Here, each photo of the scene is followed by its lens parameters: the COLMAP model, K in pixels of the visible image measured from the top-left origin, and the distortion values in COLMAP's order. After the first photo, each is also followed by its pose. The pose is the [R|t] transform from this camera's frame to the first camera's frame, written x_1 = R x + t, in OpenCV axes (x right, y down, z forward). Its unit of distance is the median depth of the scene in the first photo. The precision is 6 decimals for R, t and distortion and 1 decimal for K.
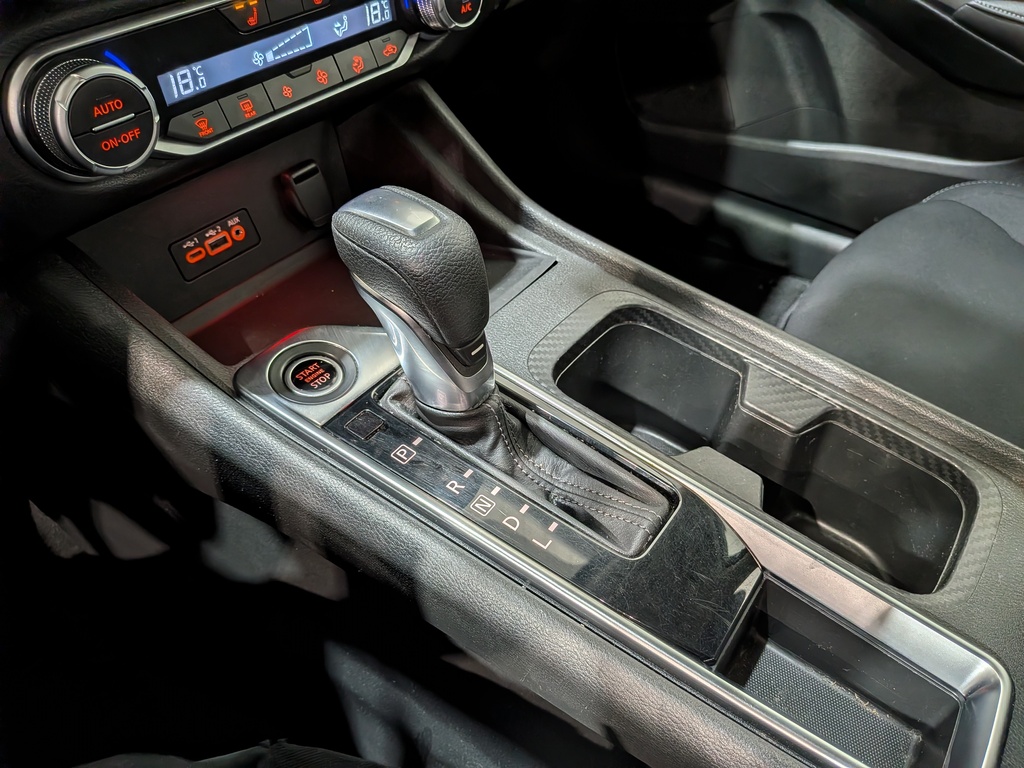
lens RADIAL K [[730.2, 0, 514.5], [0, 730.2, 388.8], [0, 0, 1]] dist [0.103643, -0.188095]
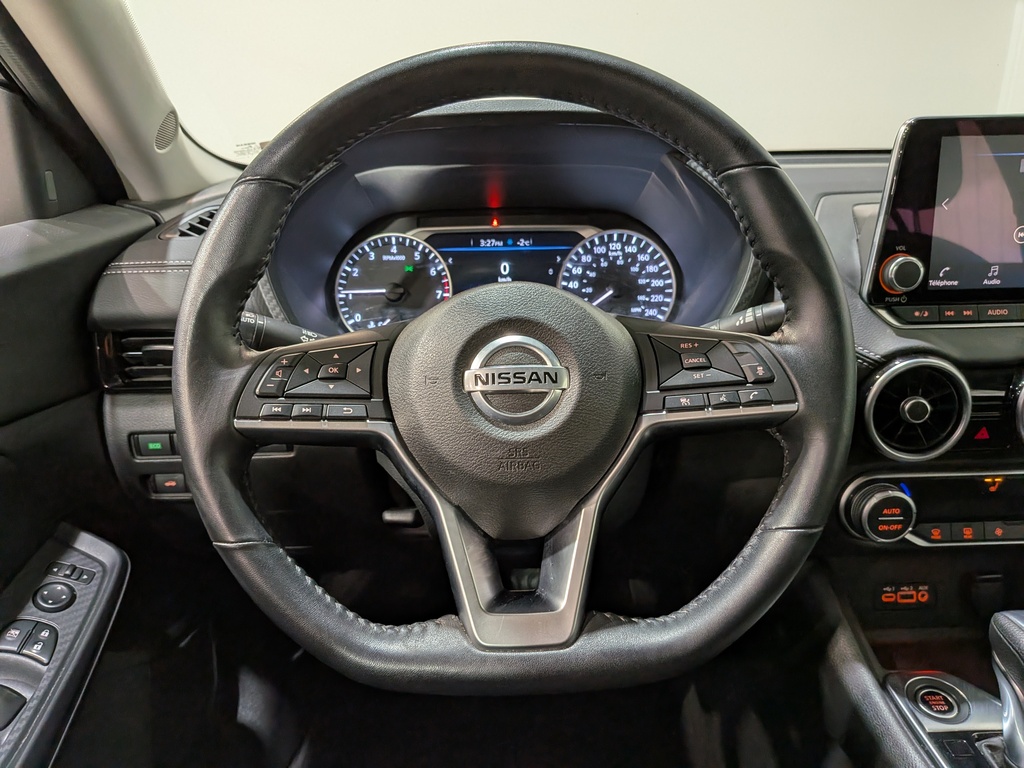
lens RADIAL K [[742.9, 0, 505.8], [0, 742.9, 396.0], [0, 0, 1]] dist [0.054867, -0.094836]
pose [[0.599574, 0.227184, -0.767398, 0.212859], [-0.528912, 0.832102, -0.166904, 0.175135], [0.600635, 0.505958, 0.619067, -0.744332]]
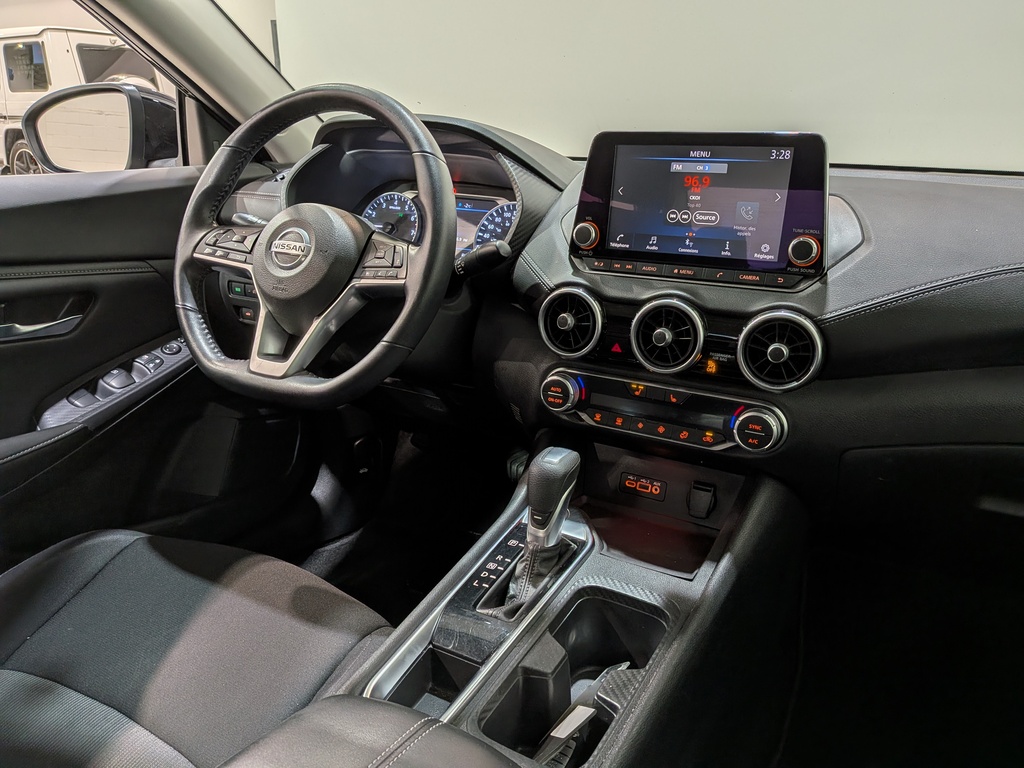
lens RADIAL K [[730.2, 0, 514.5], [0, 730.2, 388.8], [0, 0, 1]] dist [0.103643, -0.188095]
pose [[0.139793, 0.294294, -0.945436, 1.678659], [-0.701674, 0.703137, 0.115121, -0.462638], [0.698650, 0.647294, 0.304792, -0.006228]]
